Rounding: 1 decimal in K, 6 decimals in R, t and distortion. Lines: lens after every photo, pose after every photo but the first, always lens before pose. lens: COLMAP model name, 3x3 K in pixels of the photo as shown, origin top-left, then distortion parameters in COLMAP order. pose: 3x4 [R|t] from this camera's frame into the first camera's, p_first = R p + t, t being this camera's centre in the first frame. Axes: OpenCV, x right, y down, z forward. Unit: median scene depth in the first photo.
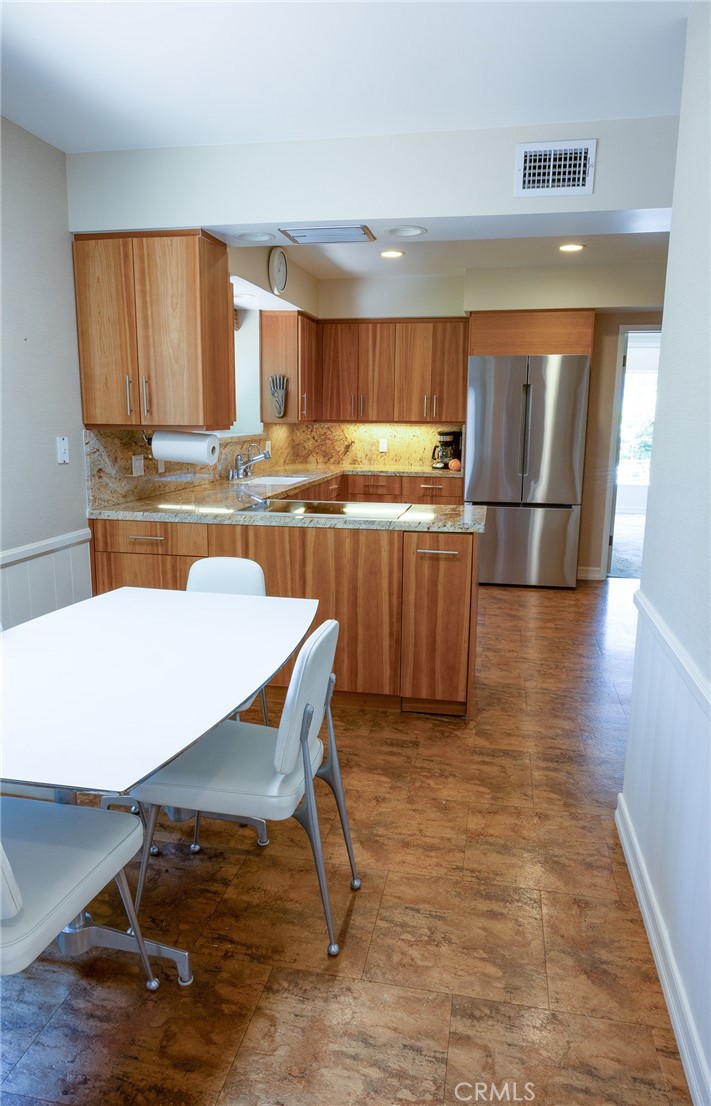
lens RADIAL K [[737.9, 0, 355.5], [0, 737.9, 553.0], [0, 0, 1]] dist [0.000215, 0.005149]
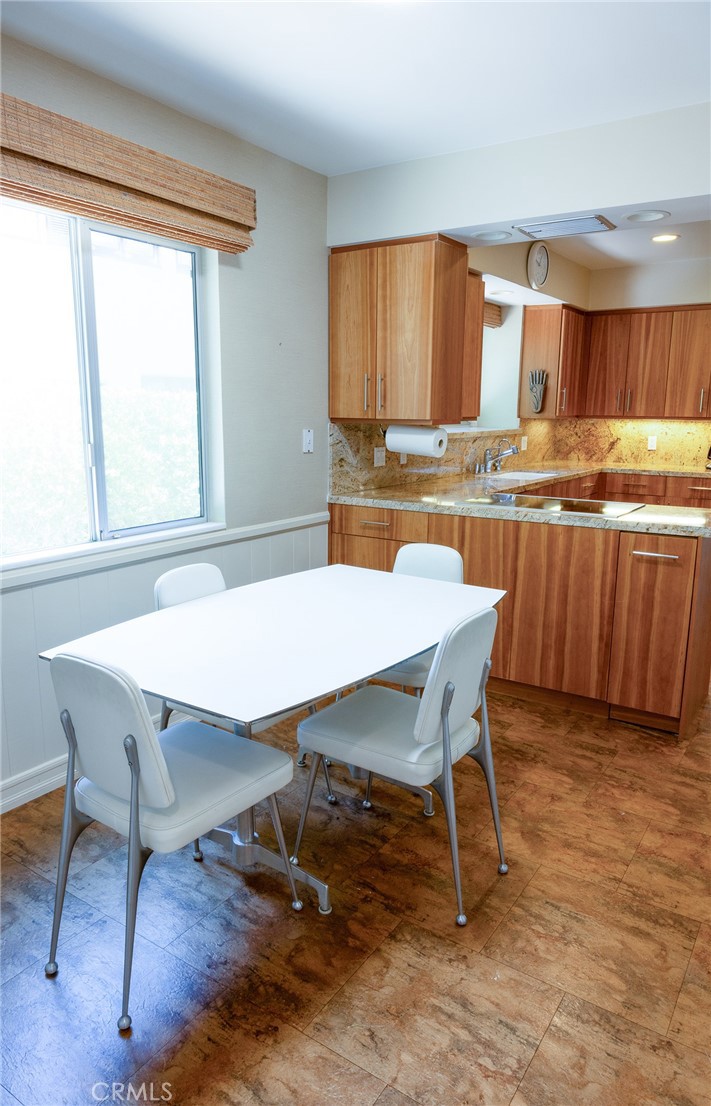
lens RADIAL K [[737.9, 0, 355.5], [0, 737.9, 553.0], [0, 0, 1]] dist [0.000215, 0.005149]
pose [[0.923286, 0.073253, -0.377063, 0.107064], [-0.071262, 0.997272, 0.019249, 0.004897], [0.377444, 0.009098, 0.925988, -0.017817]]
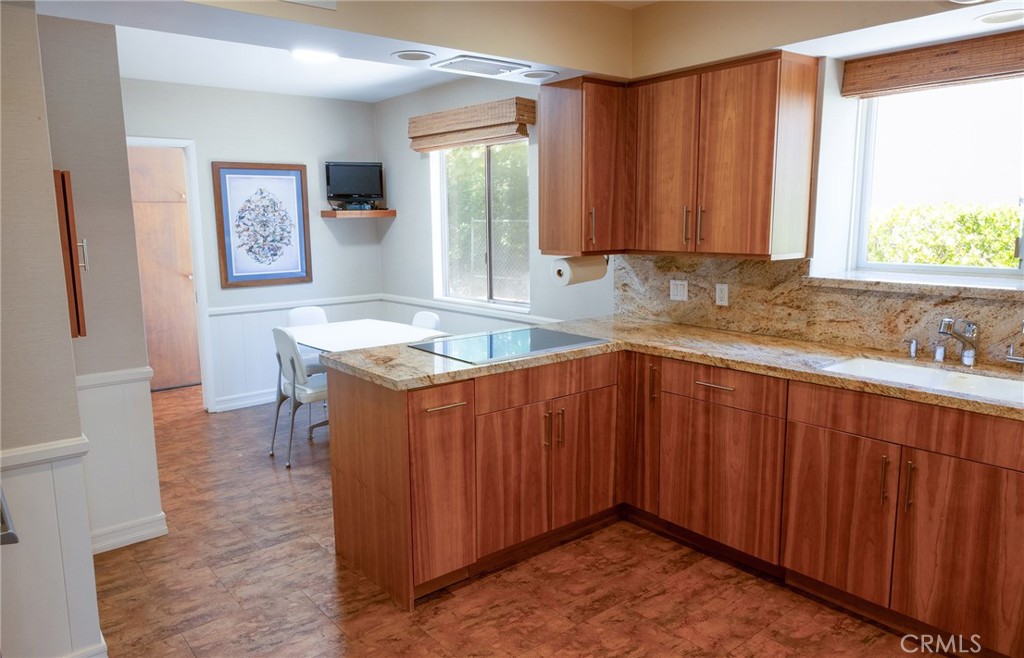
lens RADIAL K [[683.2, 0, 512.0], [0, 683.2, 329.0], [0, 0, 1]] dist [0.000215, 0.005149]
pose [[-0.624679, 0.125797, -0.770683, 0.675245], [-0.140588, 0.952694, 0.269461, -0.337779], [0.768122, 0.276675, -0.577442, 1.618272]]
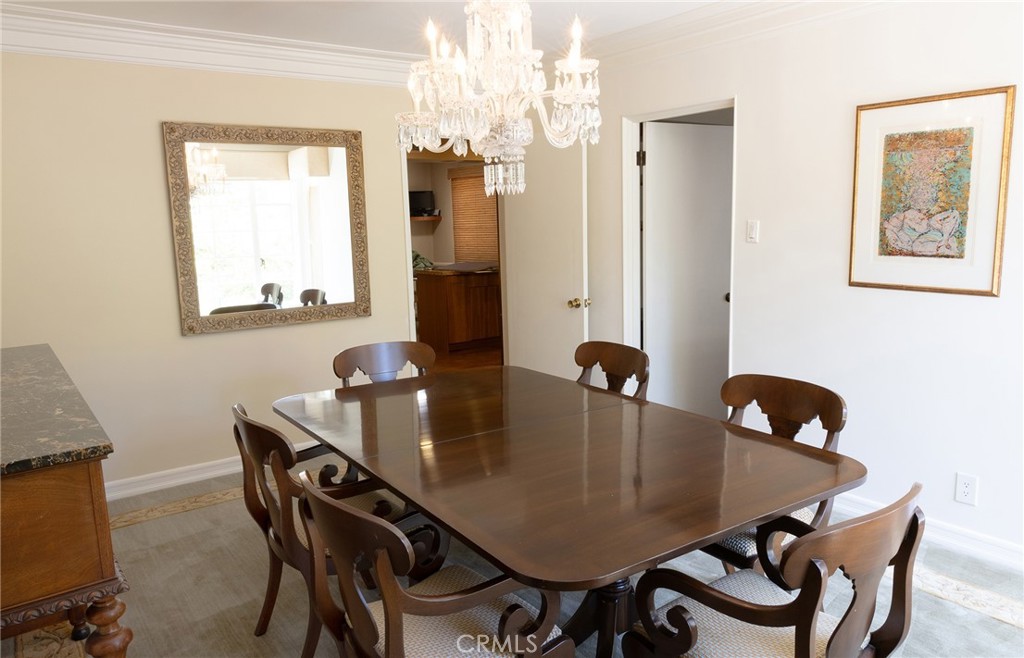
lens RADIAL K [[683.2, 0, 512.0], [0, 683.2, 329.0], [0, 0, 1]] dist [0.000215, 0.005149]
pose [[-0.674850, 0.128525, -0.726676, 1.644068], [-0.112904, 0.955141, 0.273784, -0.522572], [0.729267, 0.266808, -0.630067, 2.690364]]
